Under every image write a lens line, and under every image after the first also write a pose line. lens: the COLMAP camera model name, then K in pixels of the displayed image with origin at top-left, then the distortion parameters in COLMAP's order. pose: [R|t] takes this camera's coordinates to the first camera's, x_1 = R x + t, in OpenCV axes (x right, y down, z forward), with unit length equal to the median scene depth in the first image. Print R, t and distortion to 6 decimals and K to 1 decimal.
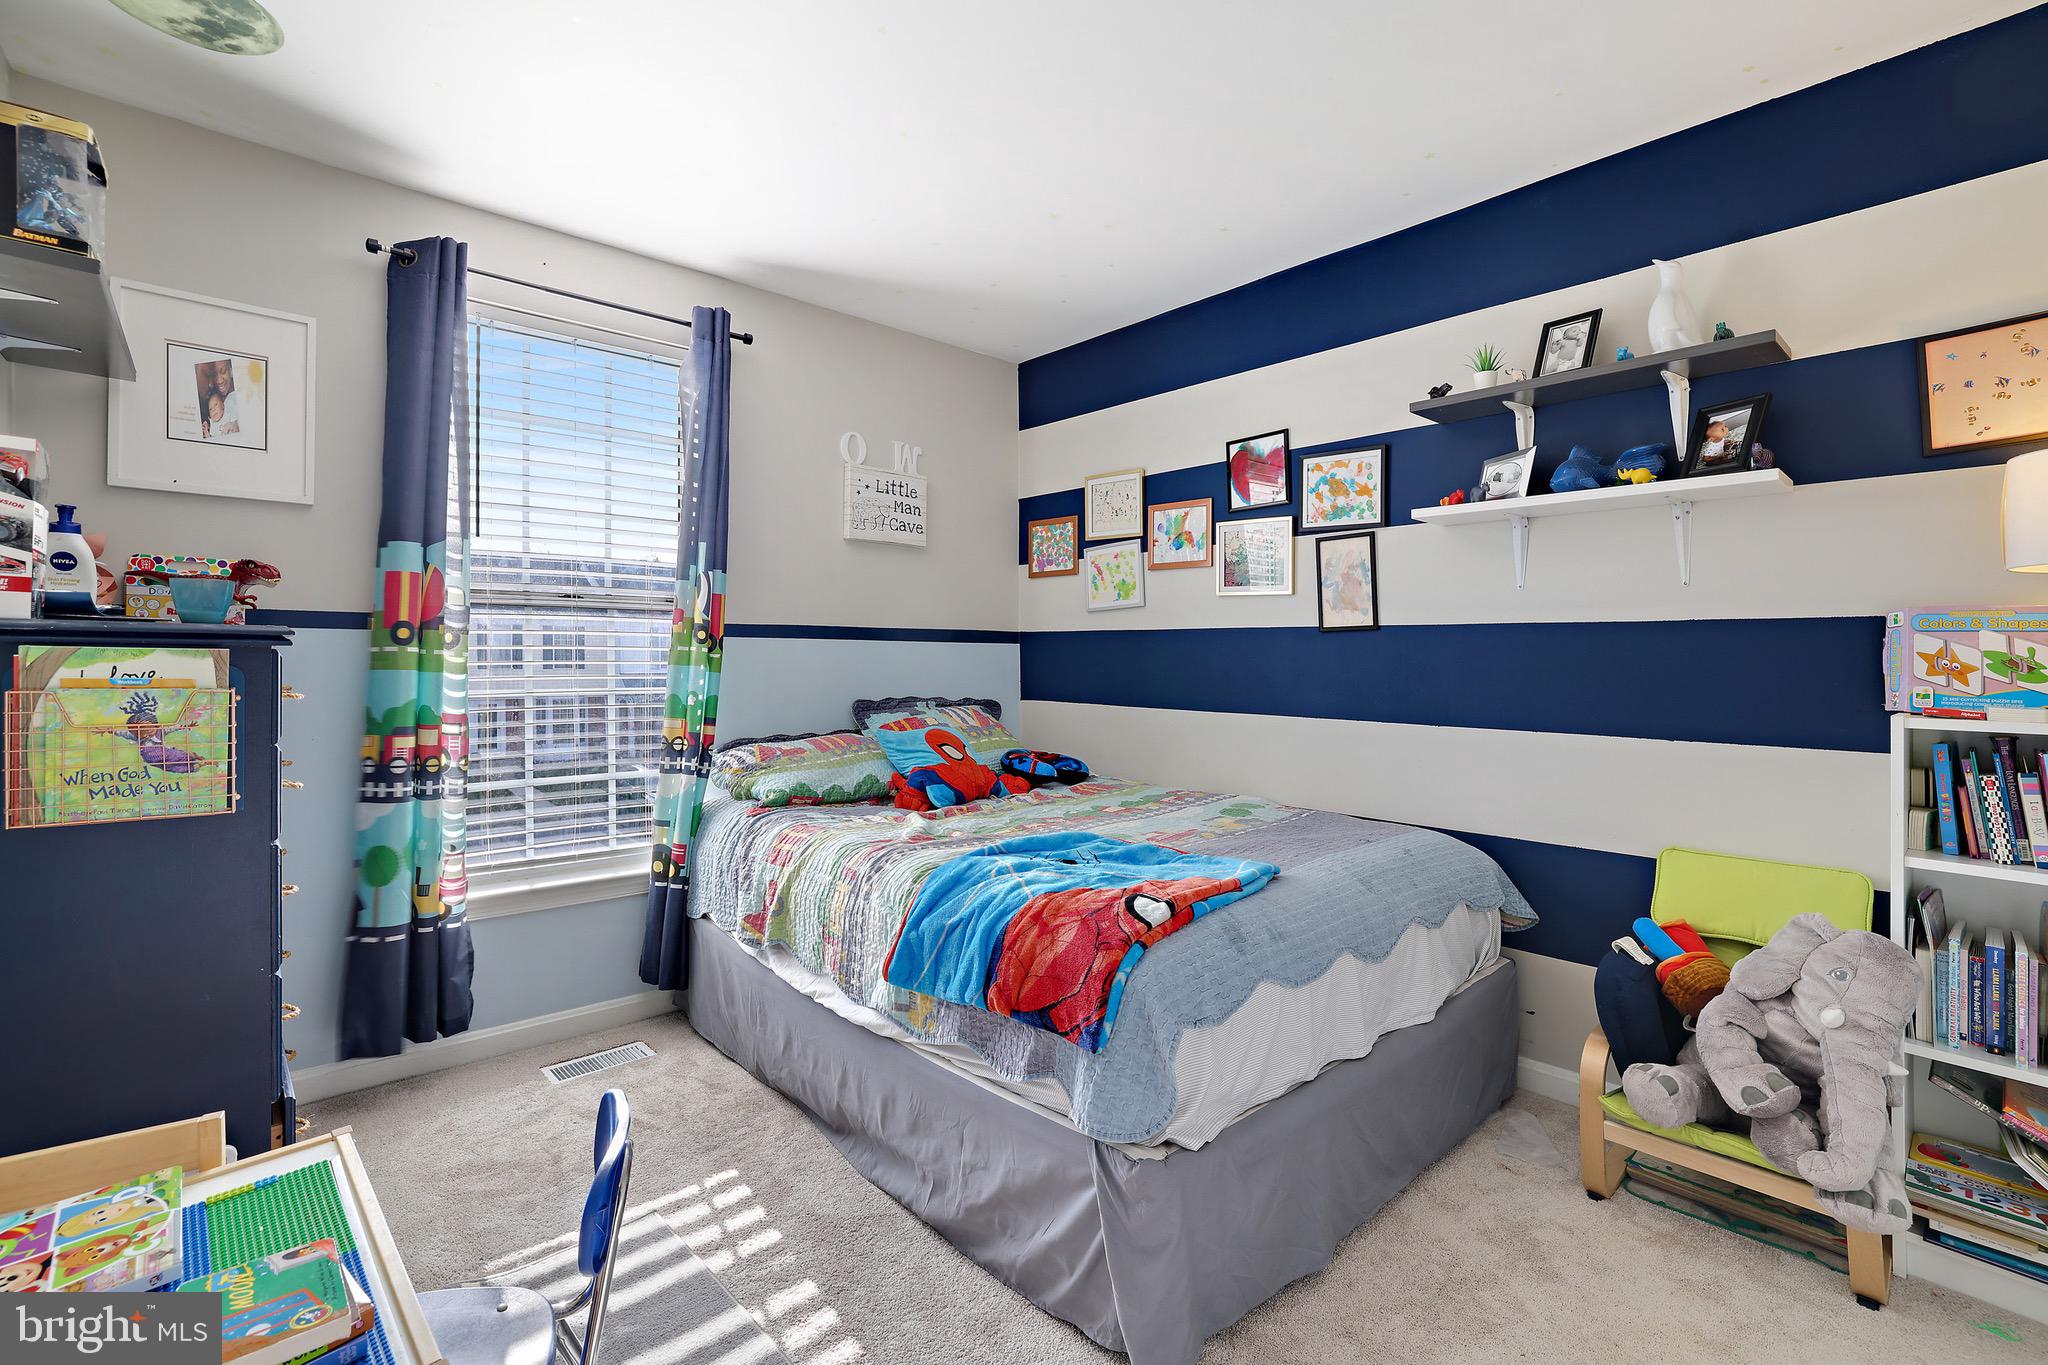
lens RADIAL K [[891.8, 0, 1011.6], [0, 891.8, 652.5], [0, 0, 1]] dist [-0.034195, 0.000927]
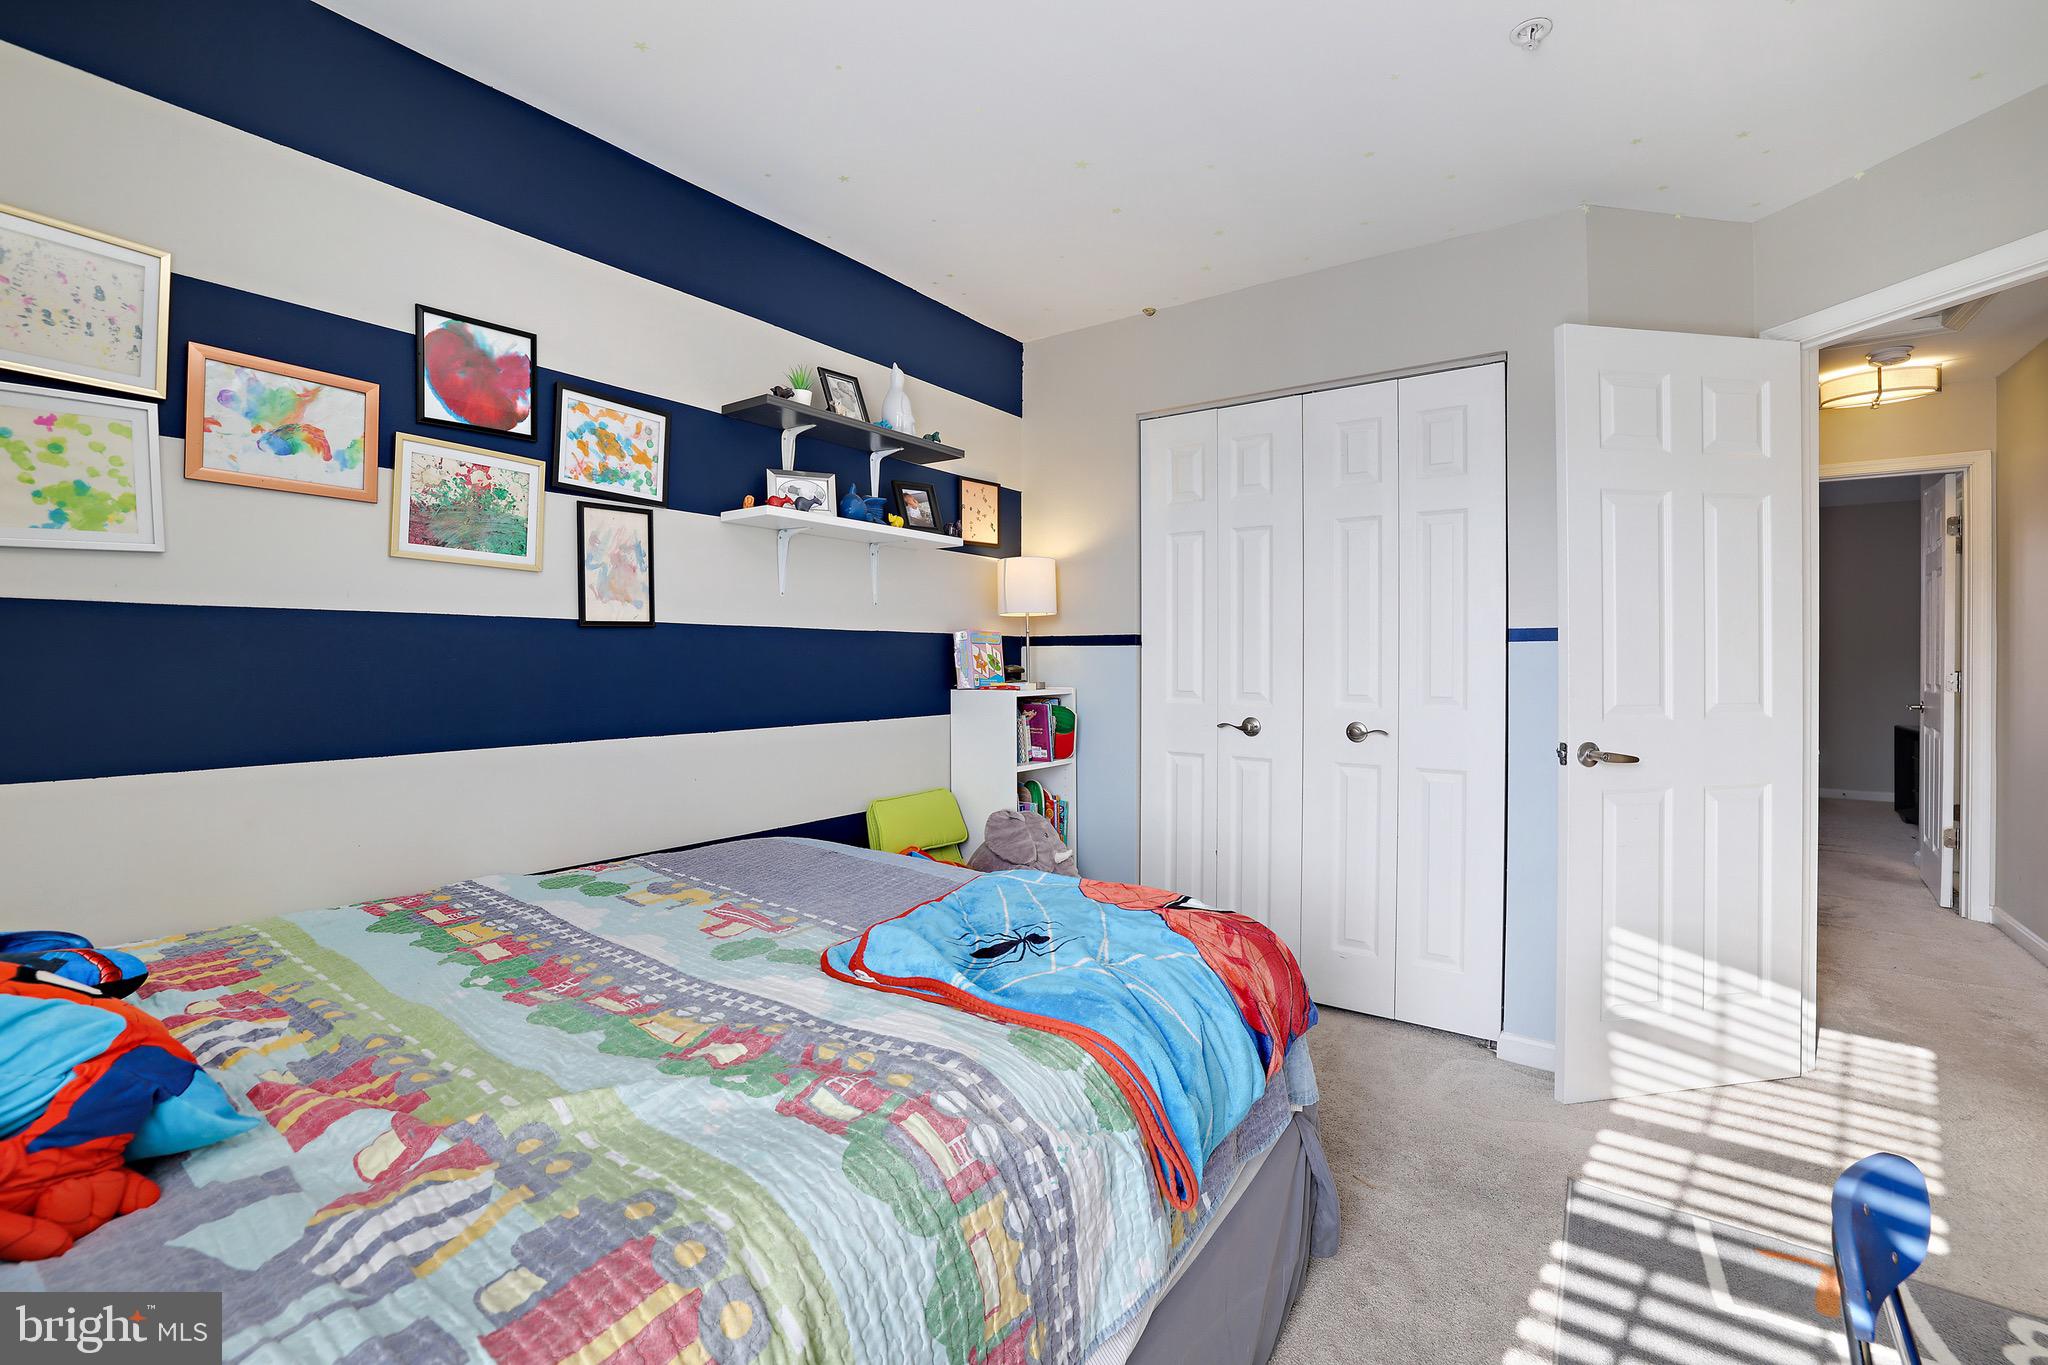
lens RADIAL K [[891.8, 0, 1011.6], [0, 891.8, 652.5], [0, 0, 1]] dist [-0.034195, 0.000927]
pose [[-0.204913, 0.003463, 0.978774, -0.465983], [-0.002333, 0.999989, -0.004027, 0.000978], [-0.978777, -0.003109, -0.204903, 0.806413]]
